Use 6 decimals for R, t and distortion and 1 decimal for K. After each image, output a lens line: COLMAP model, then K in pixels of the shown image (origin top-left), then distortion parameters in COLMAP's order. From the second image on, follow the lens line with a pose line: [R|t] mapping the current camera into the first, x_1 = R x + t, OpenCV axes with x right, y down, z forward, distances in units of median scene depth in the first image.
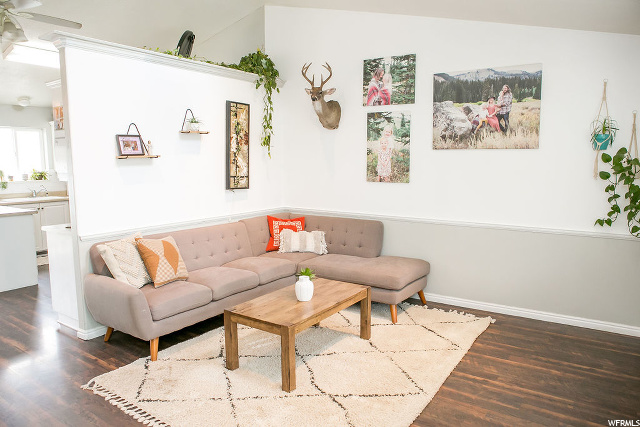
lens RADIAL K [[438.5, 0, 324.1], [0, 438.5, 214.3], [0, 0, 1]] dist [-0.097557, 0.068771]
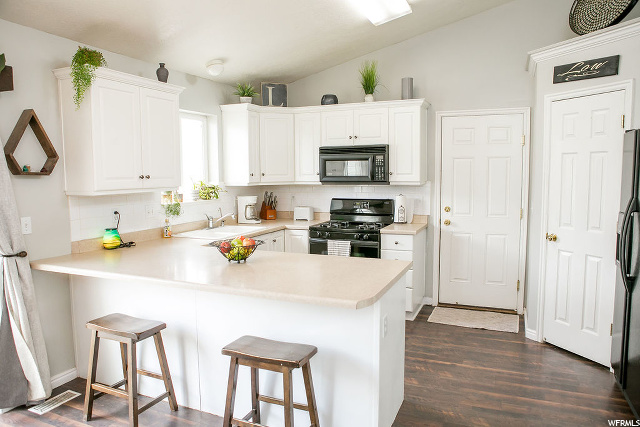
lens RADIAL K [[438.5, 0, 324.1], [0, 438.5, 214.3], [0, 0, 1]] dist [-0.097557, 0.068771]
pose [[0.981023, -0.025121, 0.192258, -0.647116], [0.029378, 0.999382, -0.019322, -0.043680], [-0.191654, 0.024603, 0.981154, 0.369963]]
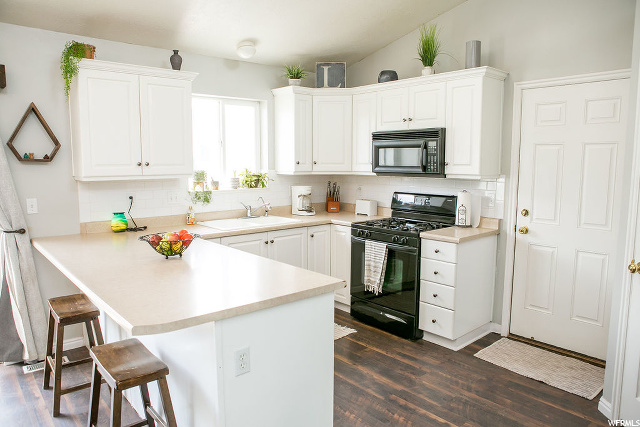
lens RADIAL K [[438.5, 0, 324.1], [0, 438.5, 214.3], [0, 0, 1]] dist [-0.097557, 0.068771]
pose [[0.970031, 0.033383, -0.240676, -0.441710], [-0.032111, 0.999442, 0.009205, -0.054065], [0.240849, -0.001201, 0.970562, 0.448689]]
